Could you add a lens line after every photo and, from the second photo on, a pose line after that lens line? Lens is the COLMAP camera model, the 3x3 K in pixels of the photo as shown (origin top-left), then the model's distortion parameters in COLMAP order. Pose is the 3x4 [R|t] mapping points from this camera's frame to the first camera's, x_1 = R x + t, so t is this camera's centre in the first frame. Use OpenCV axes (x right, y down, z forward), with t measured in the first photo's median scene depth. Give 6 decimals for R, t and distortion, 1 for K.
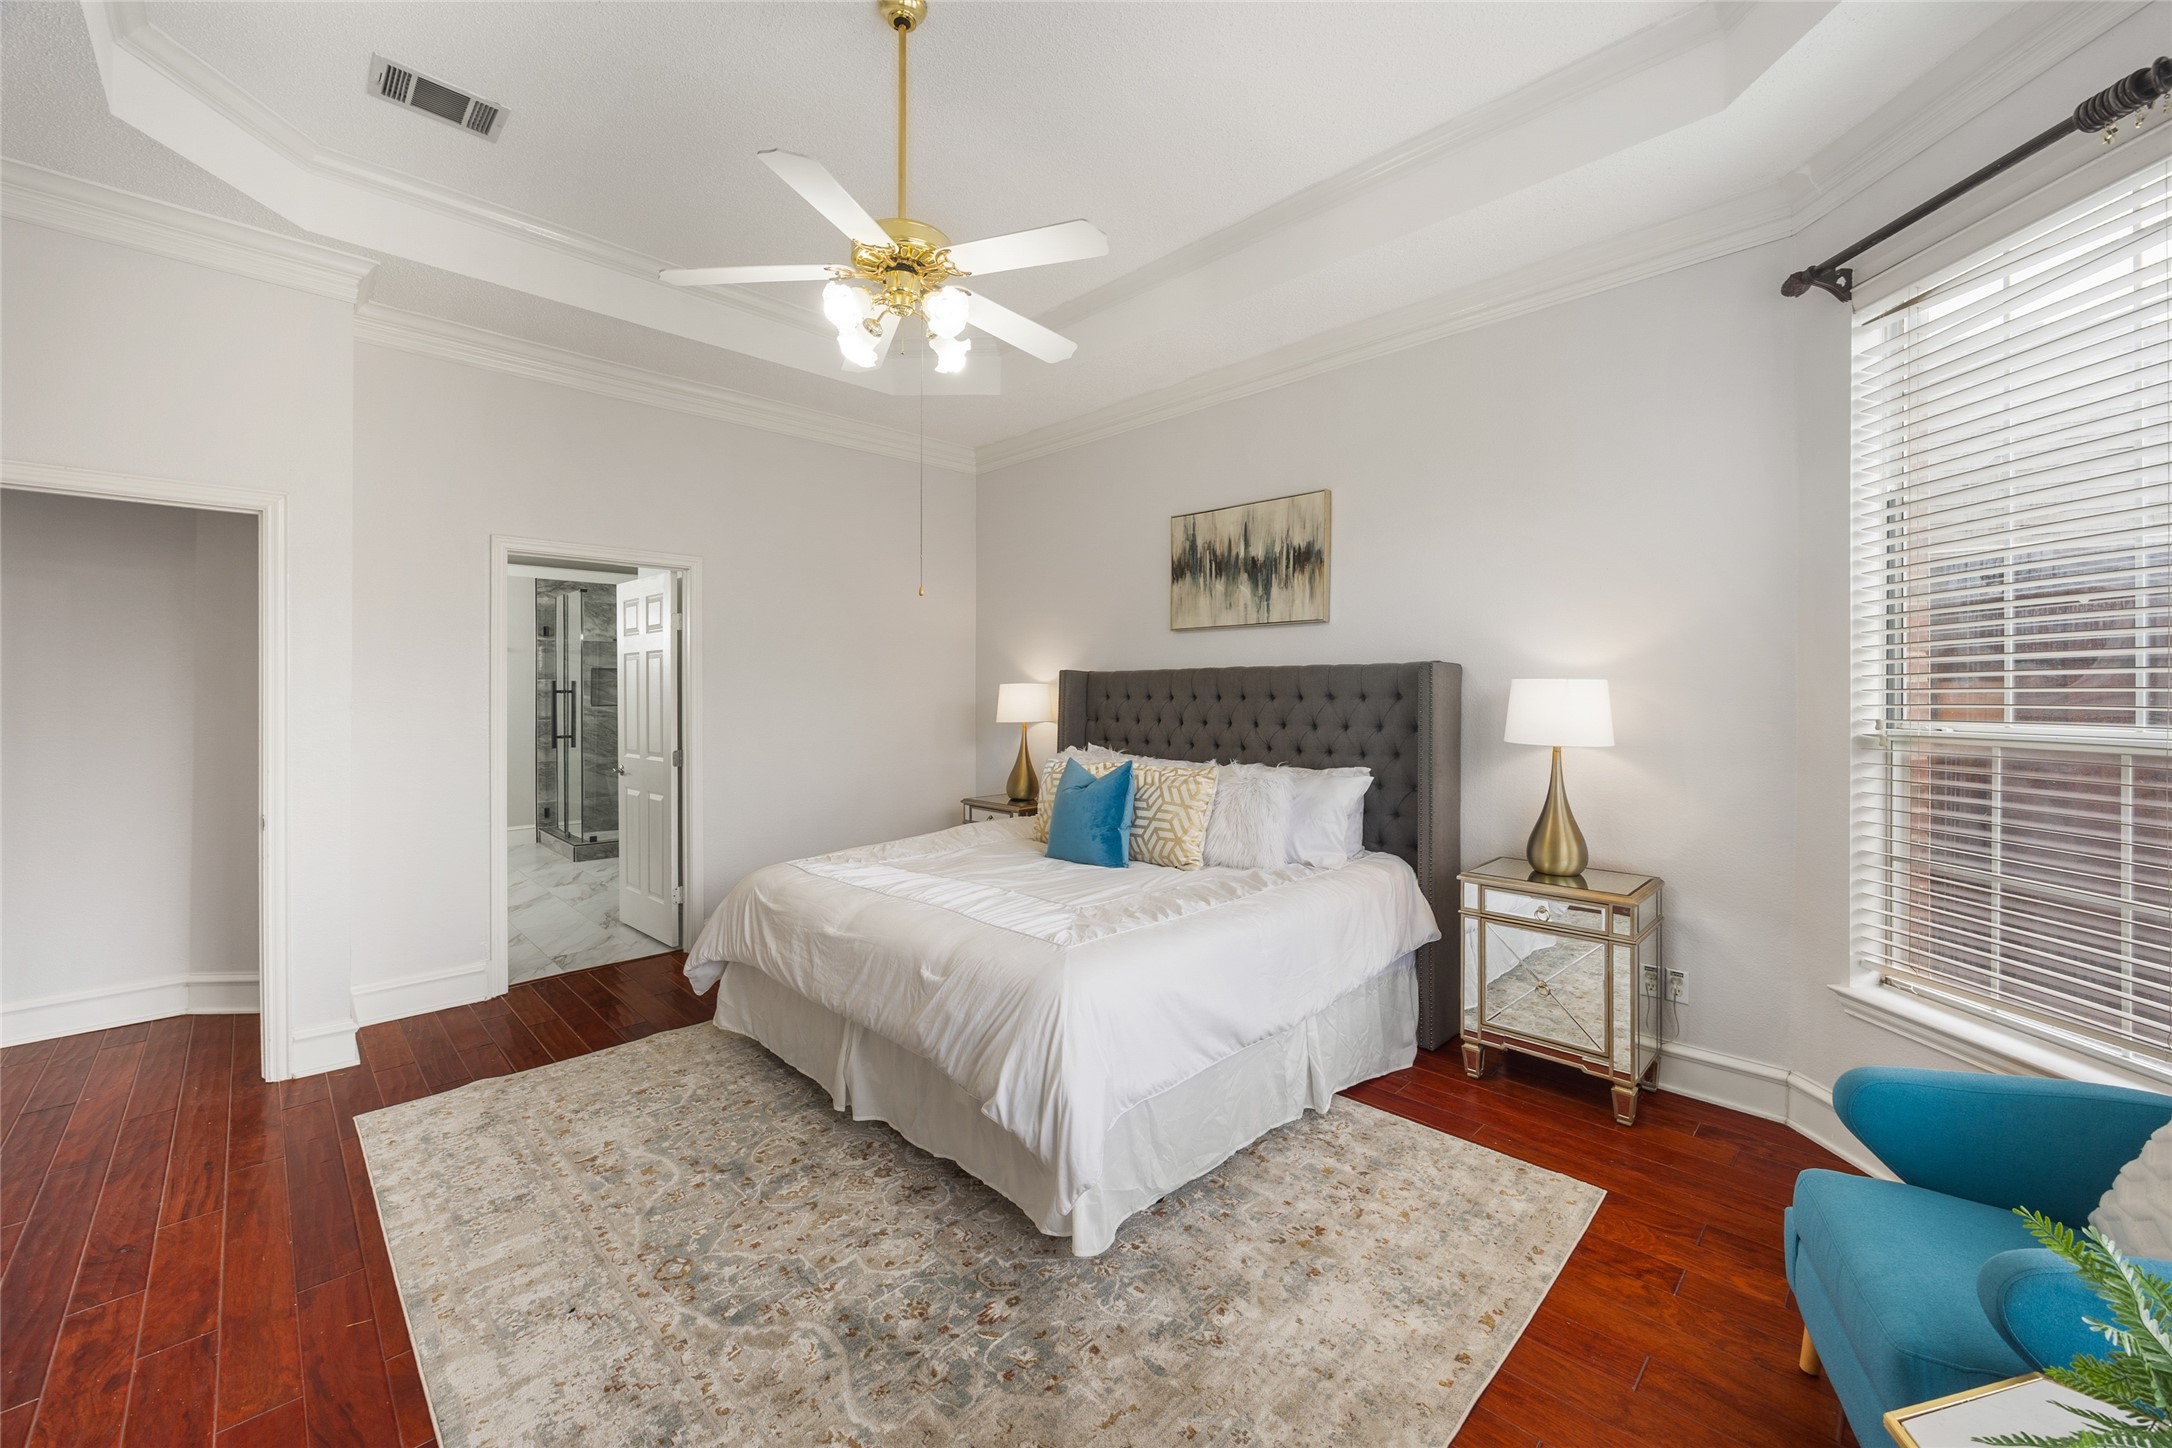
lens RADIAL K [[839.7, 0, 1074.2], [0, 839.7, 704.3], [0, 0, 1]] dist [-0.007684, 0.001003]
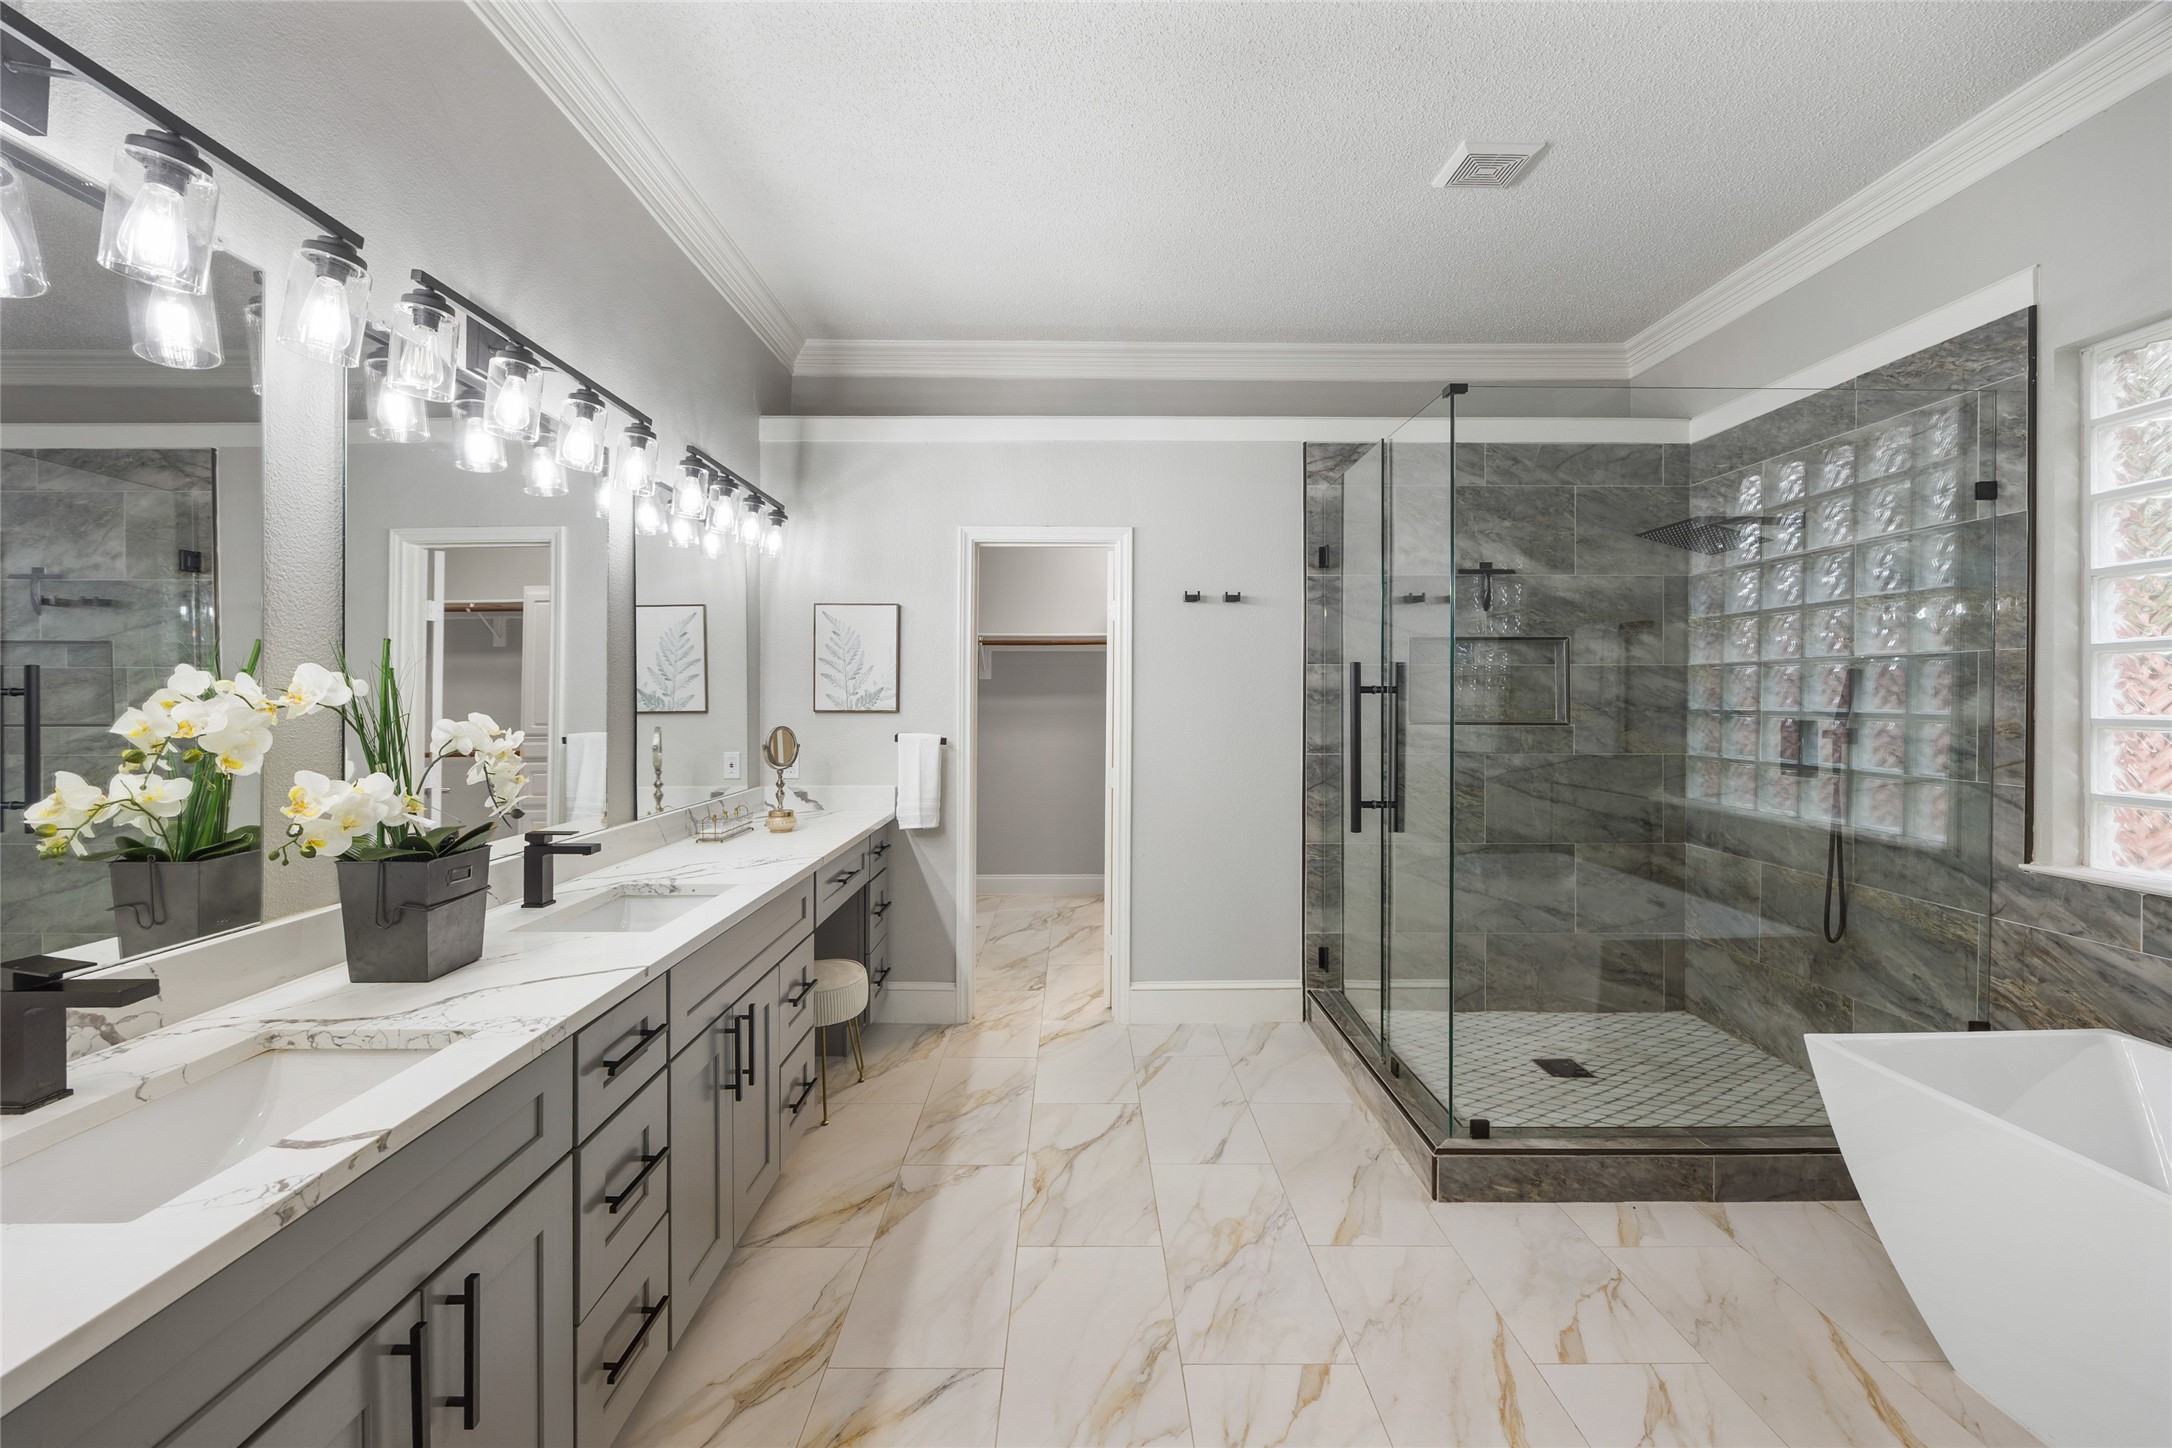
lens RADIAL K [[839.7, 0, 1079.4], [0, 839.7, 700.4], [0, 0, 1]] dist [-0.007684, 0.001003]
pose [[0.720815, -0.000845, -0.693127, -0.412274], [-0.004970, 0.999967, -0.006388, -0.006379], [0.693110, 0.008049, 0.720787, 0.582638]]
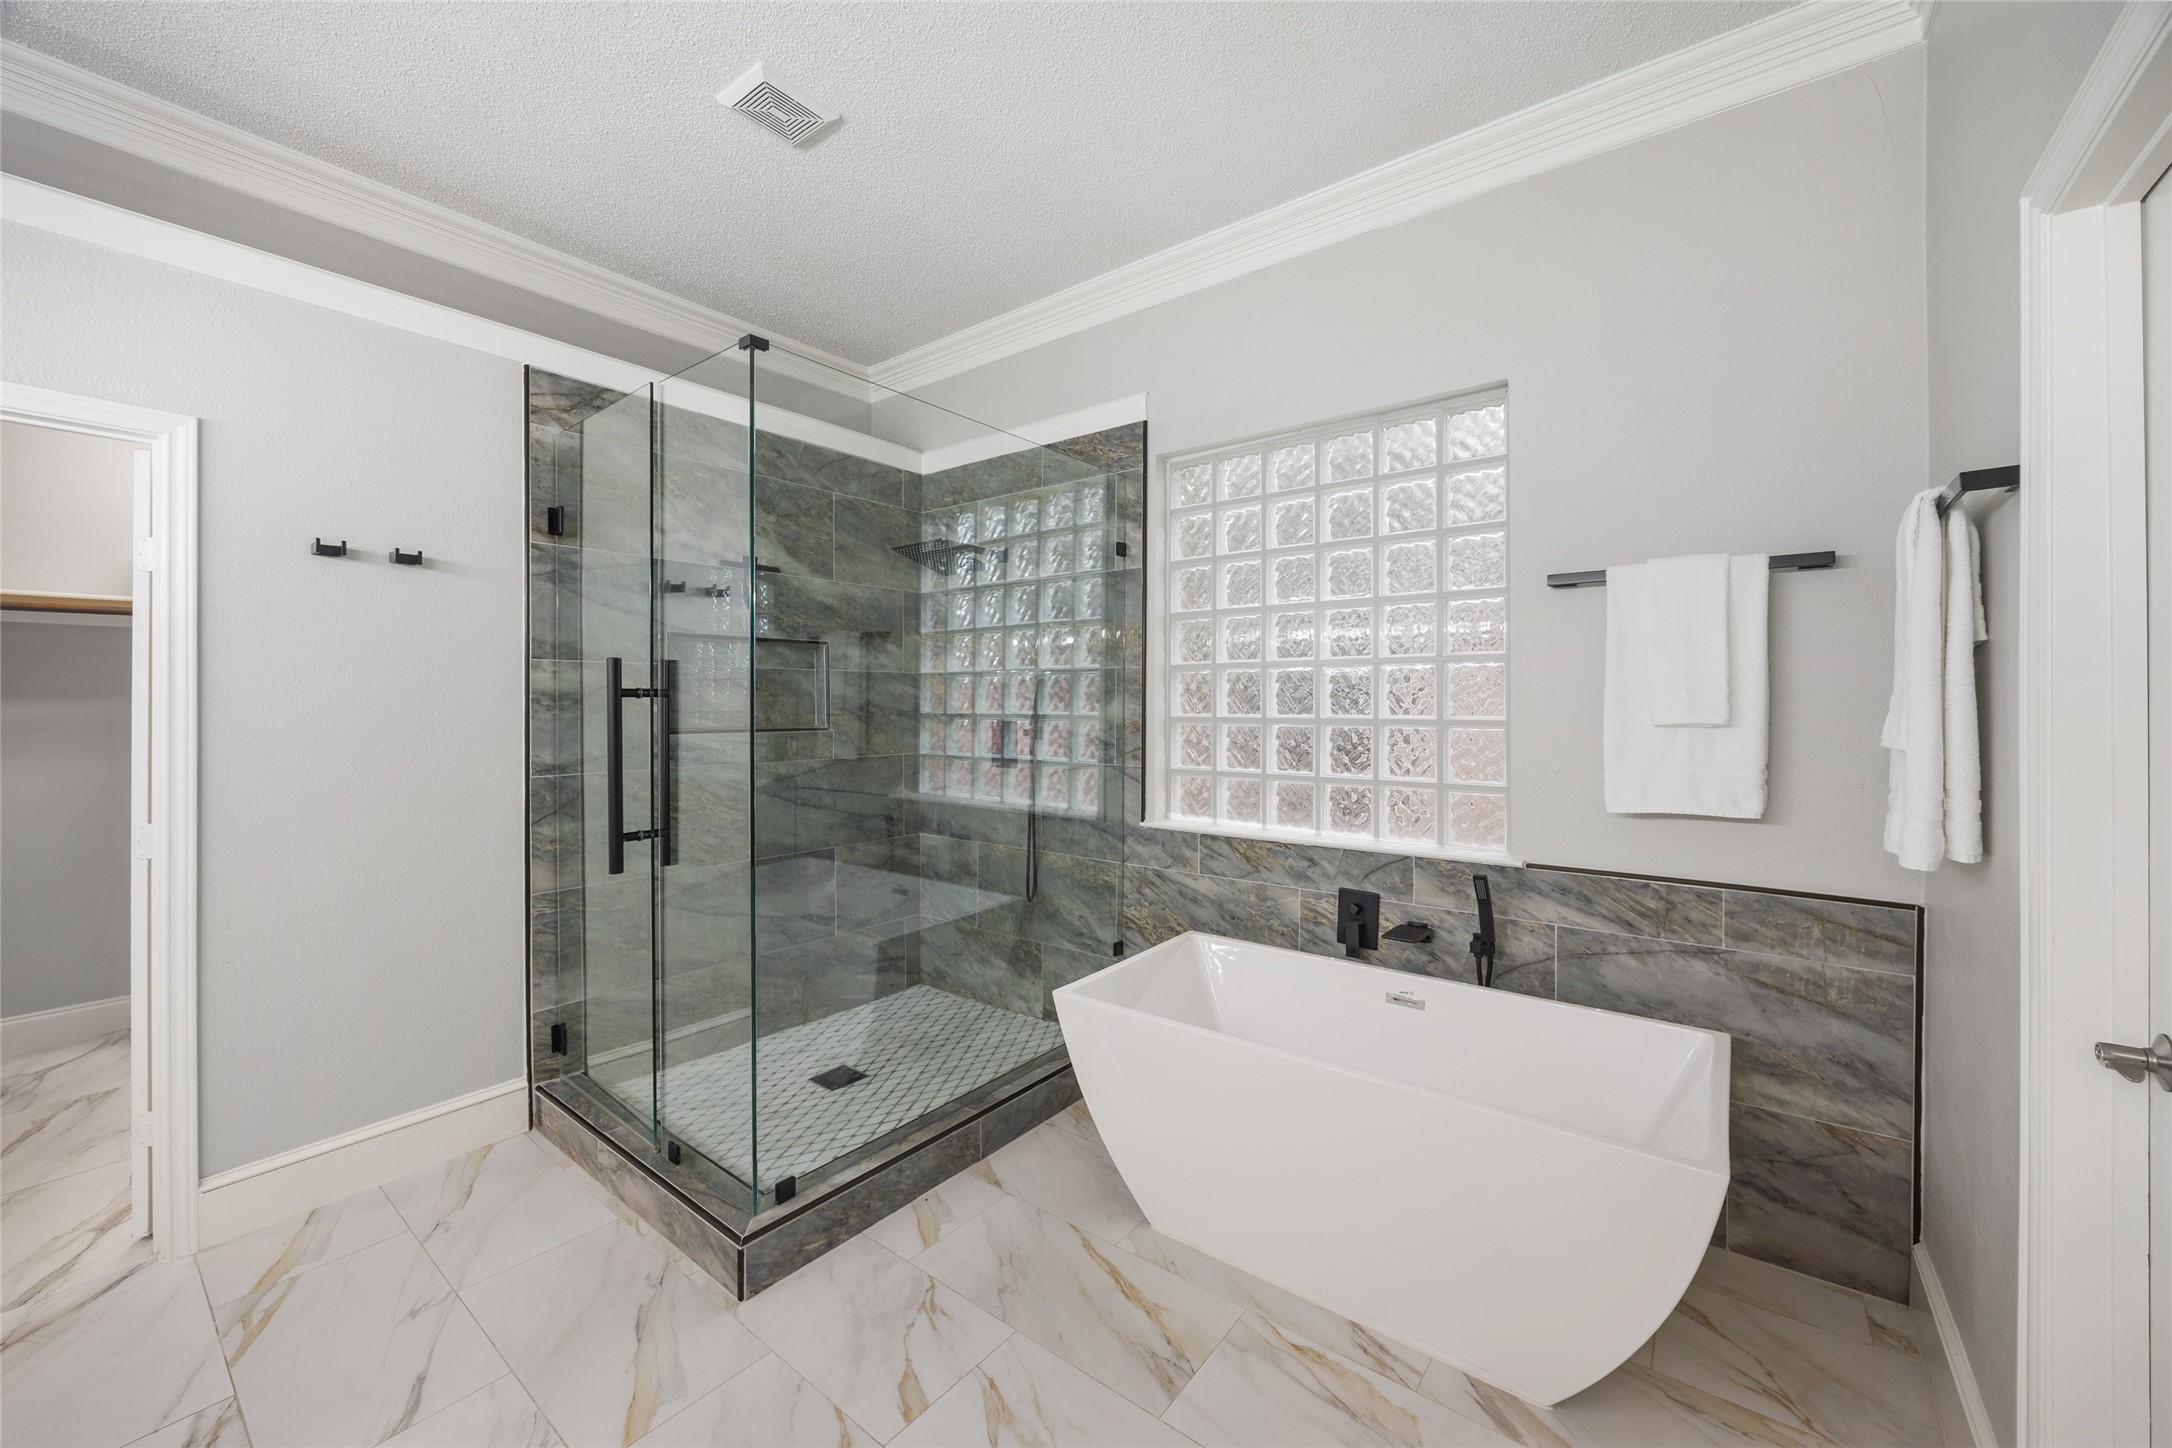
lens RADIAL K [[839.7, 0, 1096.6], [0, 839.7, 708.0], [0, 0, 1]] dist [-0.007684, 0.001003]
pose [[0.990712, -0.005294, 0.135875, -0.455137], [0.005731, 0.999980, -0.002824, -0.006986], [-0.135857, 0.003576, 0.990722, 0.623433]]
